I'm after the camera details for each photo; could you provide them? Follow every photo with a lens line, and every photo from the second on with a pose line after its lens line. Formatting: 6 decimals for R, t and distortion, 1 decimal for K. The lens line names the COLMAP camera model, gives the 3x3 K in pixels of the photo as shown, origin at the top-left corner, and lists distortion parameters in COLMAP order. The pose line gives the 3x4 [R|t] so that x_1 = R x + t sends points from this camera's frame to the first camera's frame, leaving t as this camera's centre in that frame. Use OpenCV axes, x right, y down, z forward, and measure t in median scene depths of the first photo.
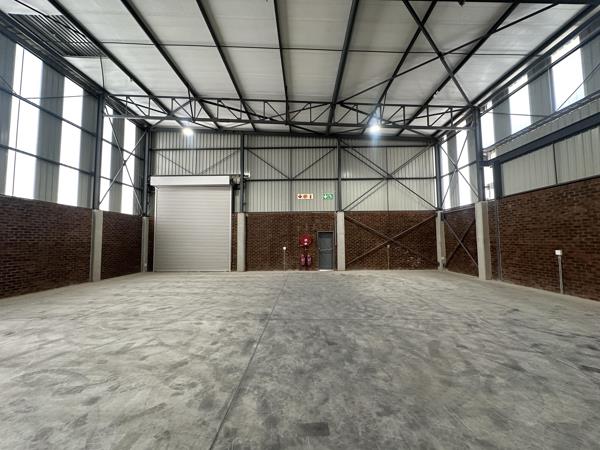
lens RADIAL K [[238.5, 0, 300.7], [0, 238.5, 225.4], [0, 0, 1]] dist [0.000401, 0.000194]
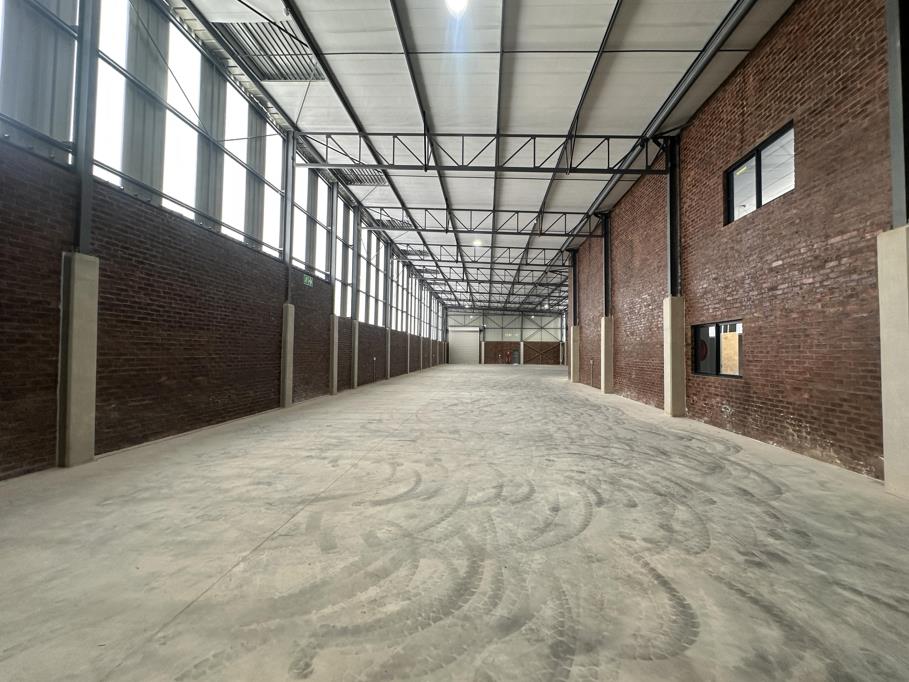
lens RADIAL K [[361.4, 0, 471.1], [0, 361.4, 341.0], [0, 0, 1]] dist [0.000401, 0.000194]
pose [[0.997977, 0.022213, -0.059575, -0.147713], [-0.021257, 0.999636, 0.016628, -0.116570], [0.059923, -0.015328, 0.998085, -2.894627]]
